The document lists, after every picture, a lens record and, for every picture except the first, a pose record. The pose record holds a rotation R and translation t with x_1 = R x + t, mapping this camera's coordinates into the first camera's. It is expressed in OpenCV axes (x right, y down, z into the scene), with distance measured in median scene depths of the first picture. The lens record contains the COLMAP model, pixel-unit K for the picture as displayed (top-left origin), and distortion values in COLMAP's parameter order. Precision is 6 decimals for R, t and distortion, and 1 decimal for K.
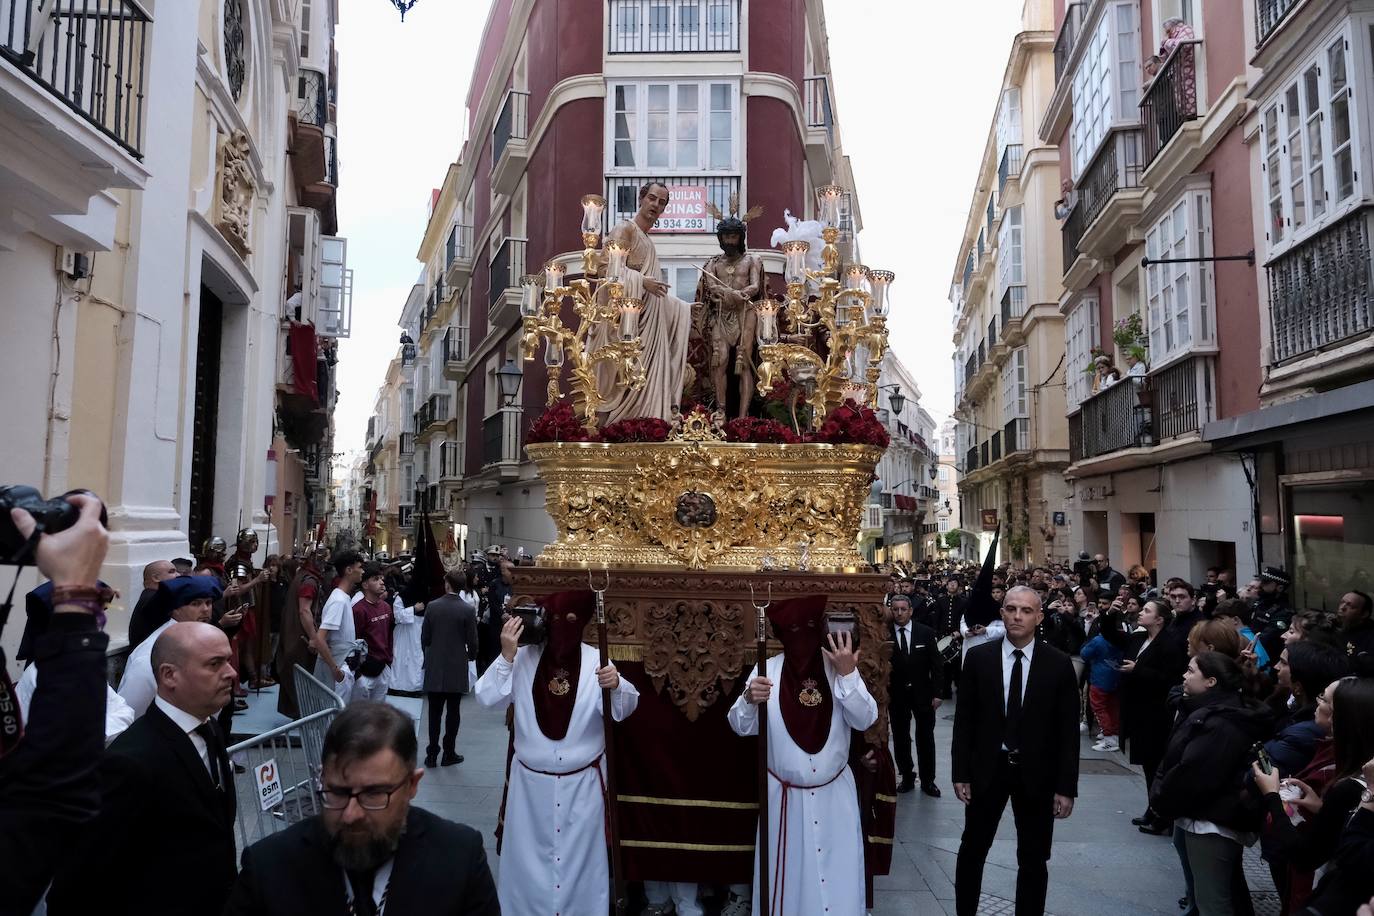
lens RADIAL K [[948.2, 0, 687.0], [0, 948.2, 458.0], [0, 0, 1]] dist [-0.095260, -0.001177]
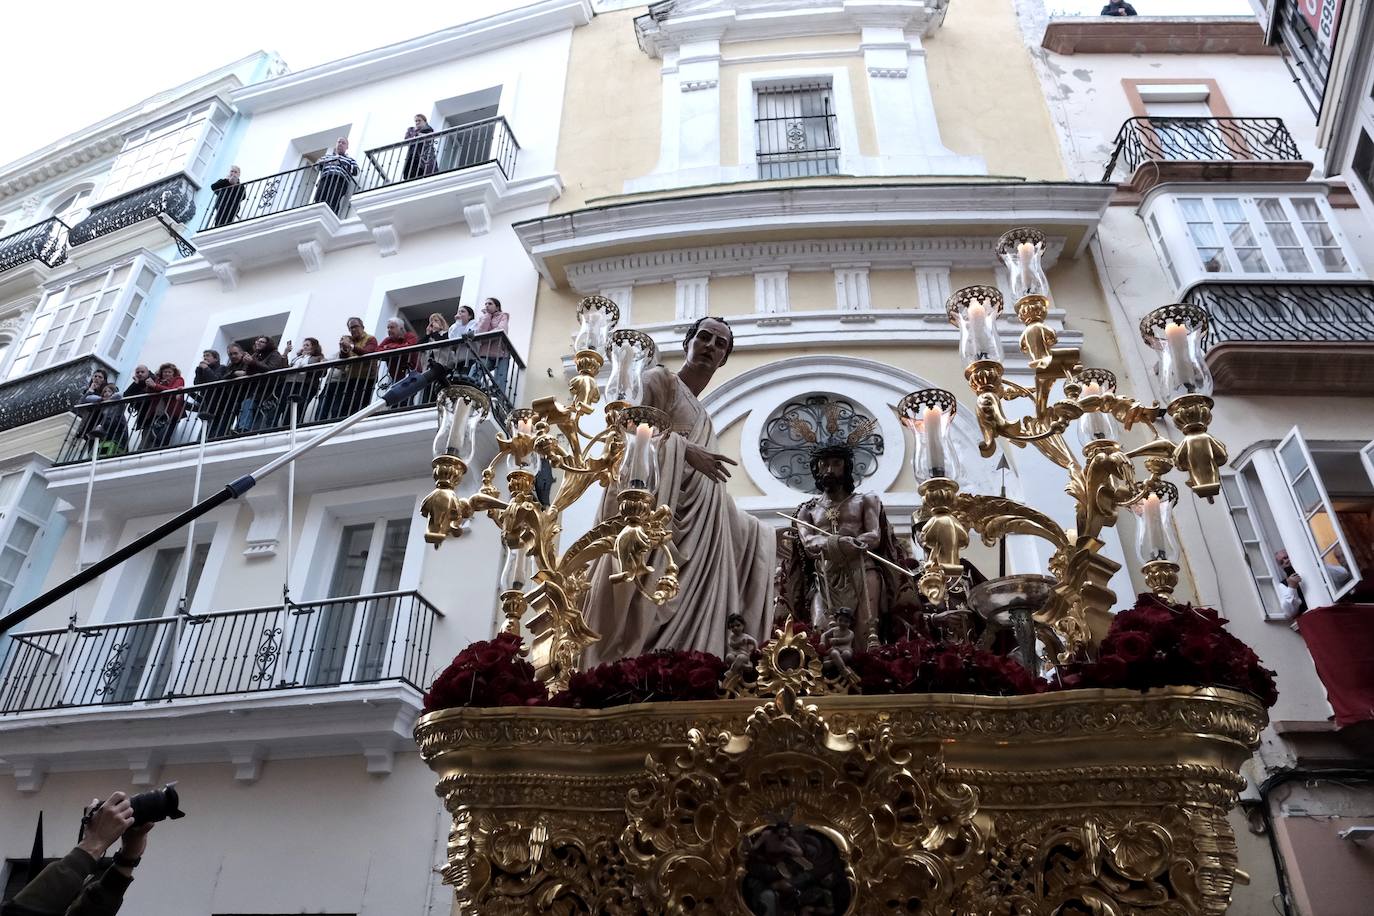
lens RADIAL K [[856.8, 0, 687.0], [0, 856.8, 458.0], [0, 0, 1]] dist [-0.080629, -0.000235]
pose [[0.993761, -0.044782, -0.102146, 0.007970], [-0.005792, 0.893893, -0.448243, 0.056261], [0.111381, 0.446038, 0.888056, 0.614033]]
